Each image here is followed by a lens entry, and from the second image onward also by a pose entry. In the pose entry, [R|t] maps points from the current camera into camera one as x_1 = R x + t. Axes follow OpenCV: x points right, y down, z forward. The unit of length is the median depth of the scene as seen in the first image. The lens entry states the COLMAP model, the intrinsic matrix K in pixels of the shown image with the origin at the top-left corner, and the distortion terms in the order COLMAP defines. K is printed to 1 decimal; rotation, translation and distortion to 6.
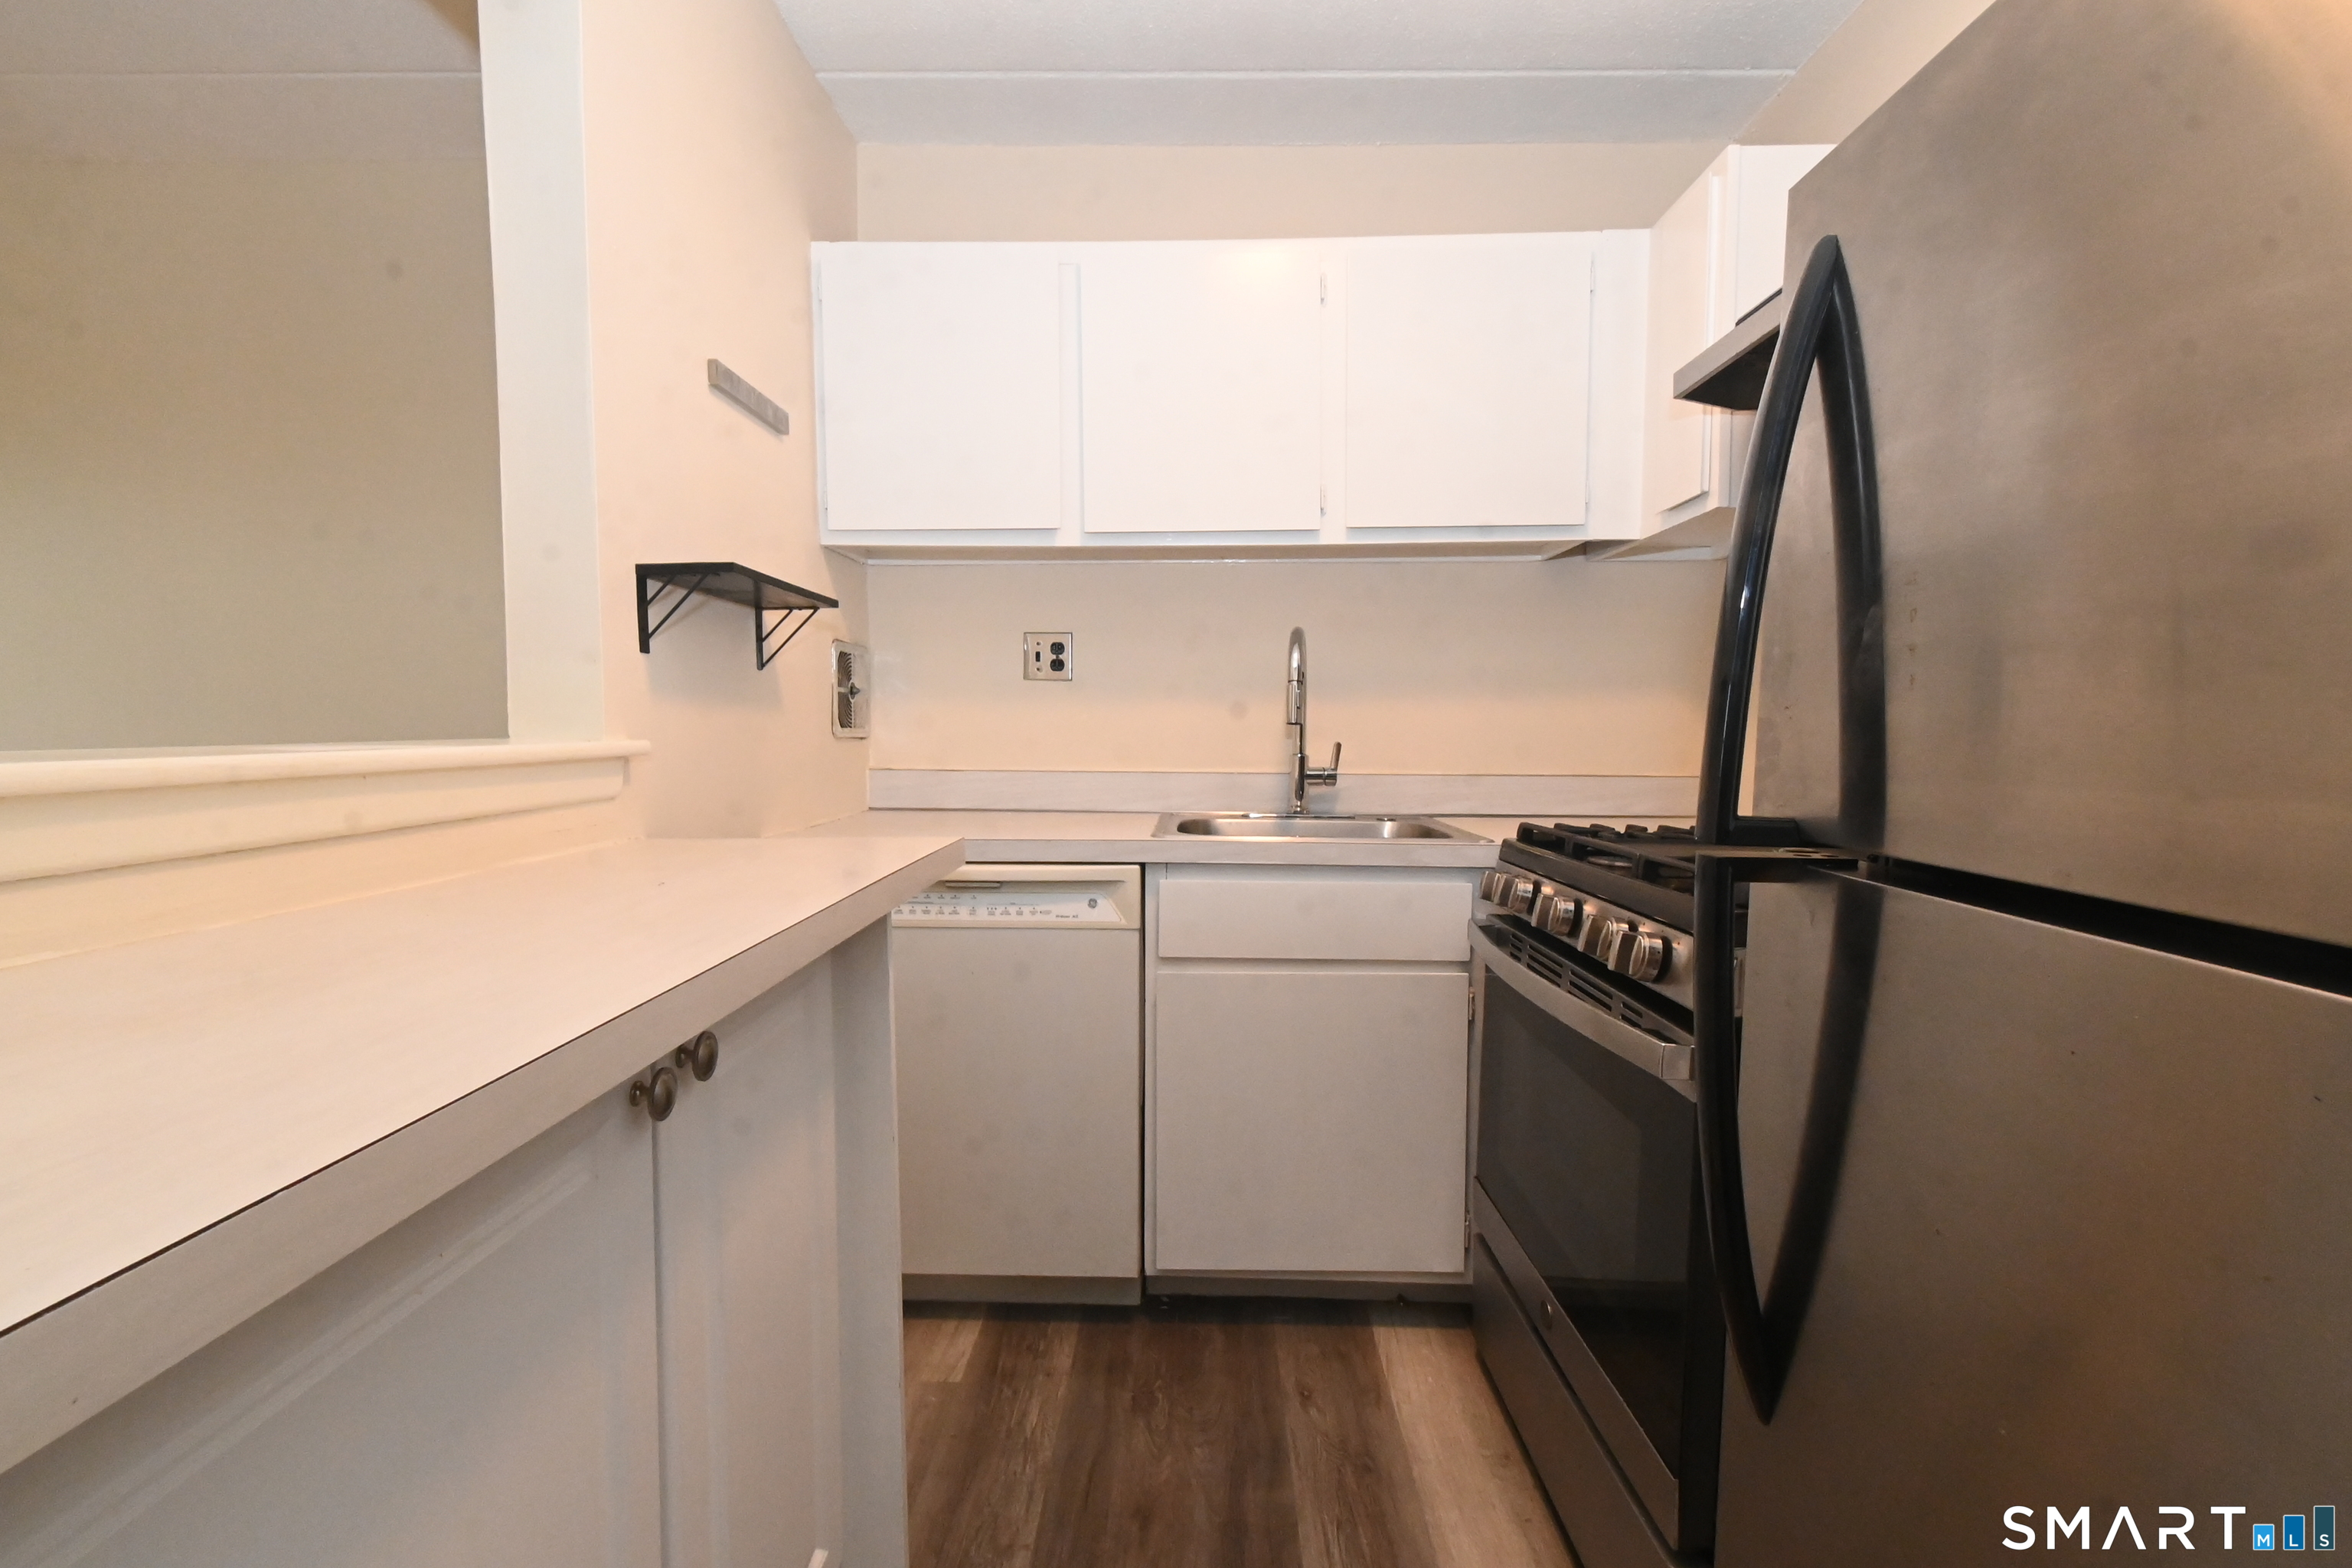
lens RADIAL K [[1049.7, 0, 1168.2], [0, 1049.7, 786.7], [0, 0, 1]] dist [0.000926, 0.000090]
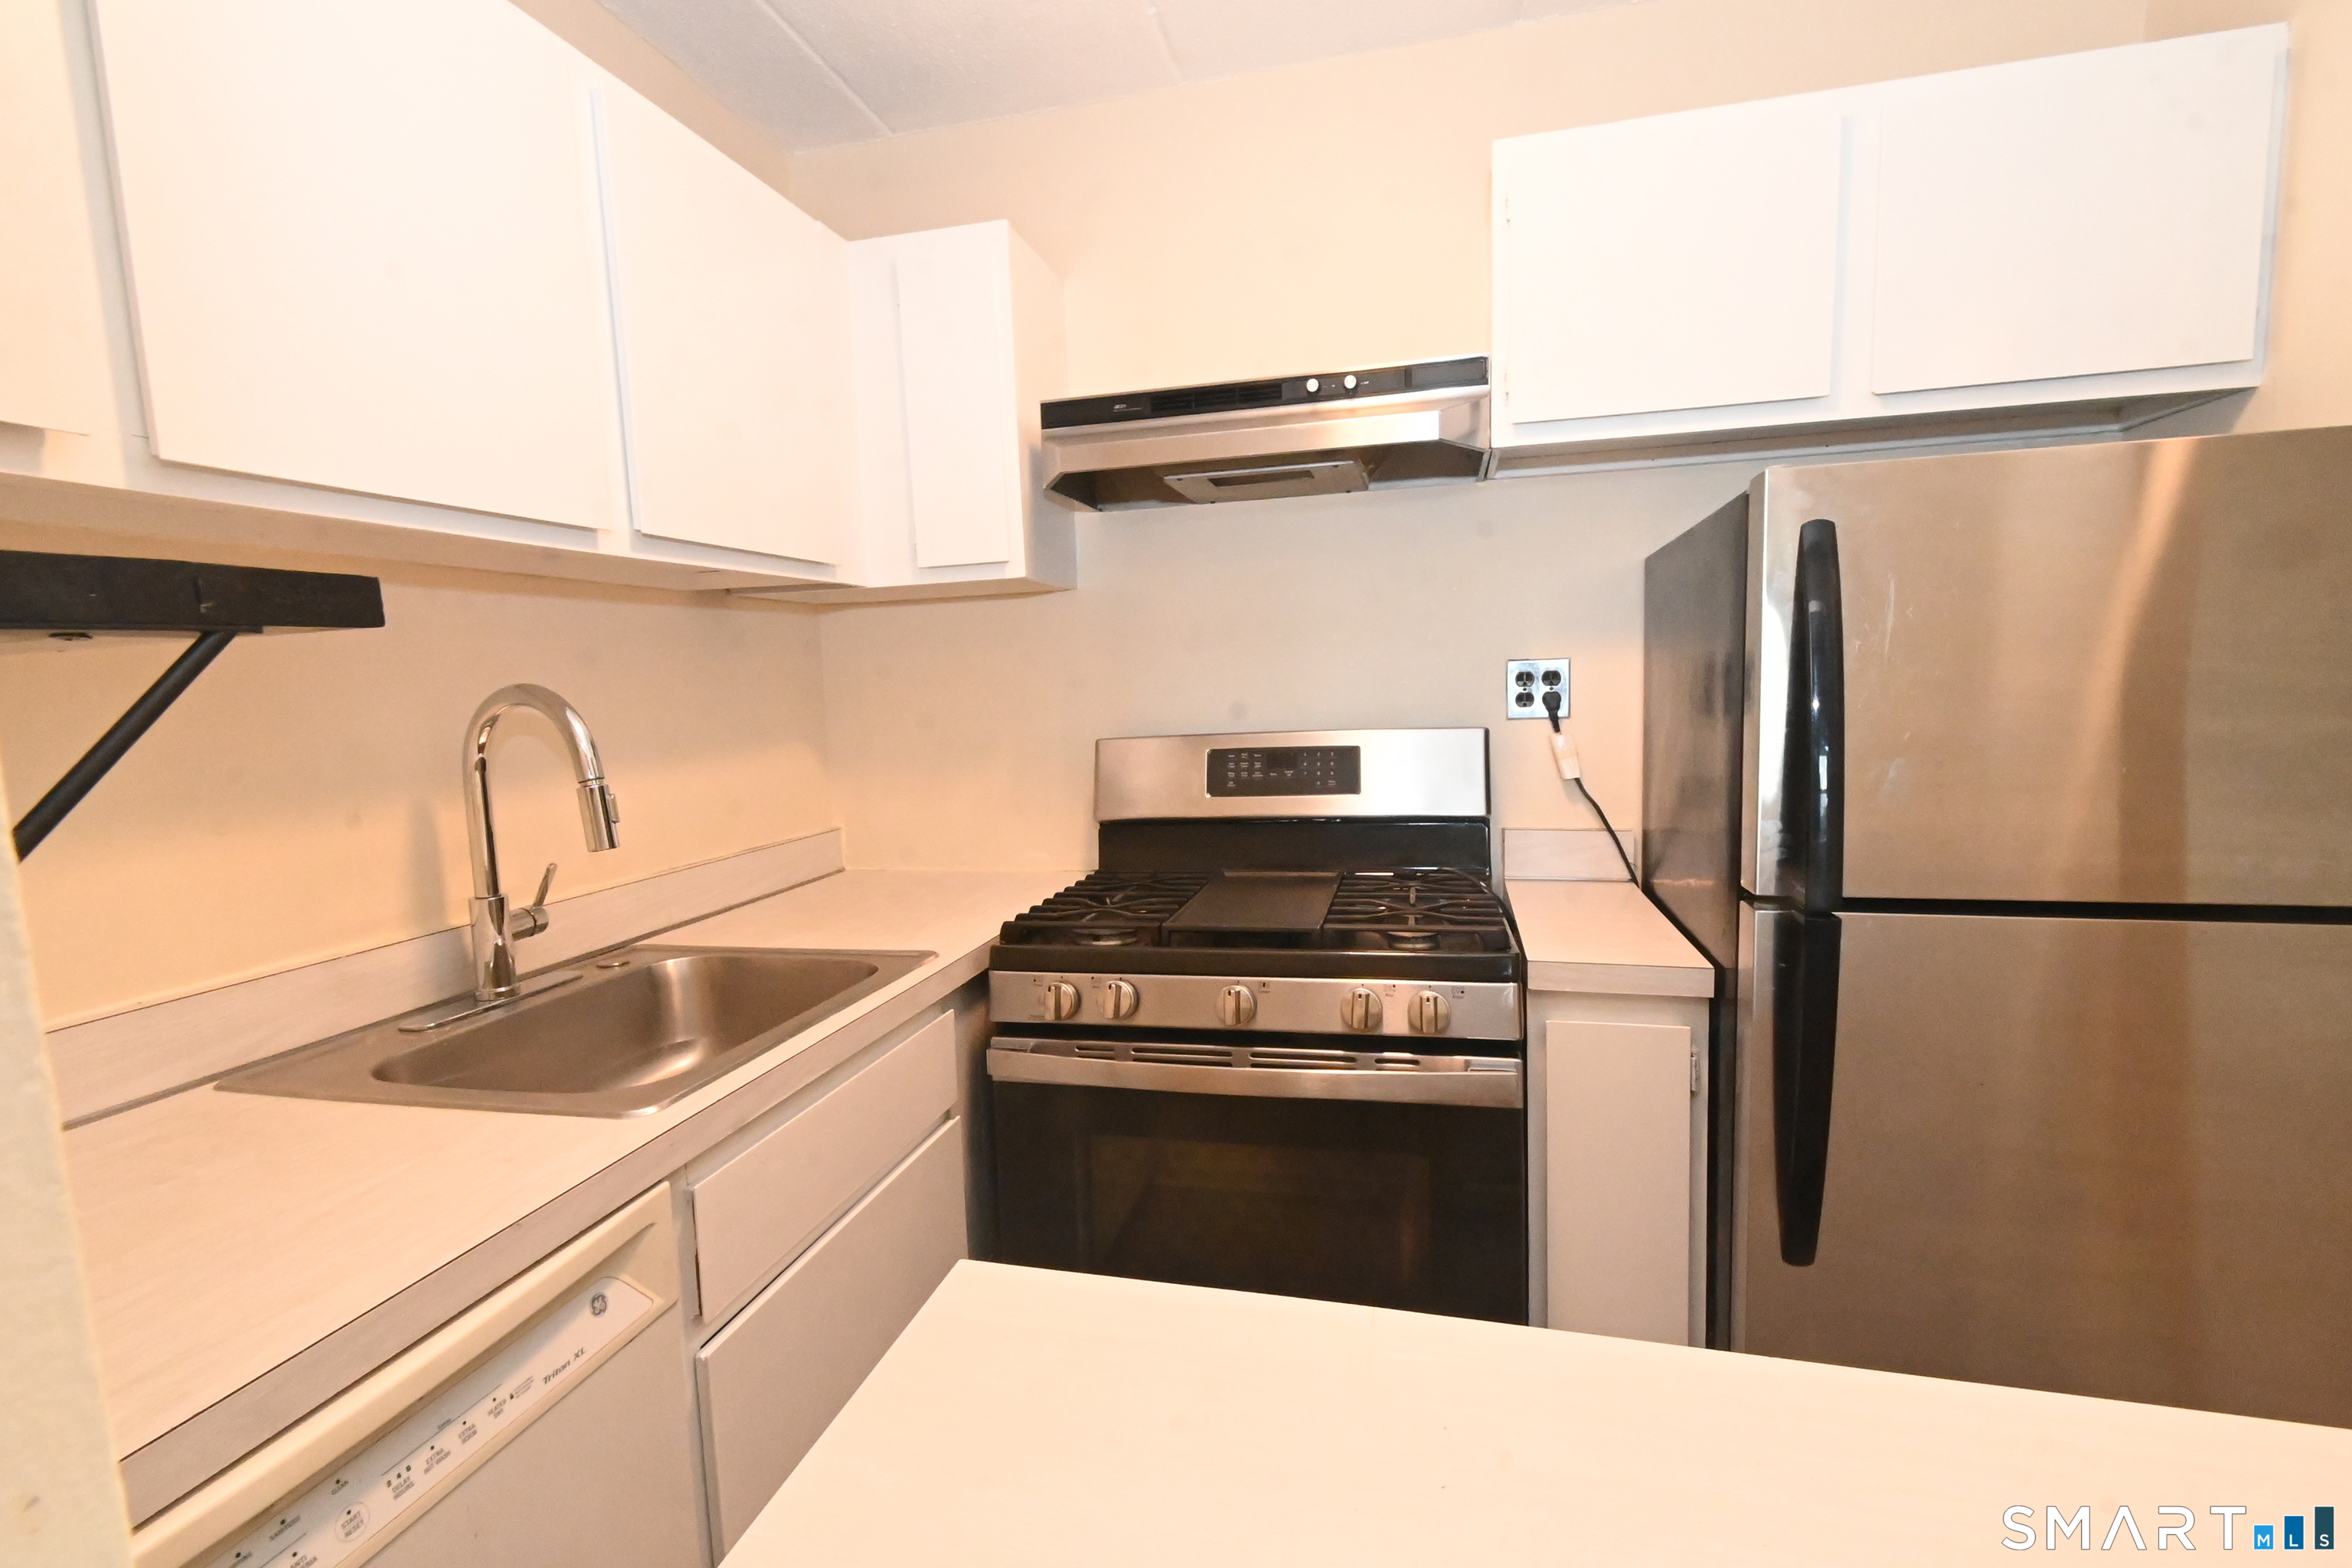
lens RADIAL K [[1049.7, 0, 1168.2], [0, 1049.7, 786.7], [0, 0, 1]] dist [0.000926, 0.000090]
pose [[0.189167, -0.111890, 0.975549, -0.458372], [0.085734, 0.991575, 0.097104, -0.143765], [-0.978195, 0.065268, 0.197166, 0.640796]]
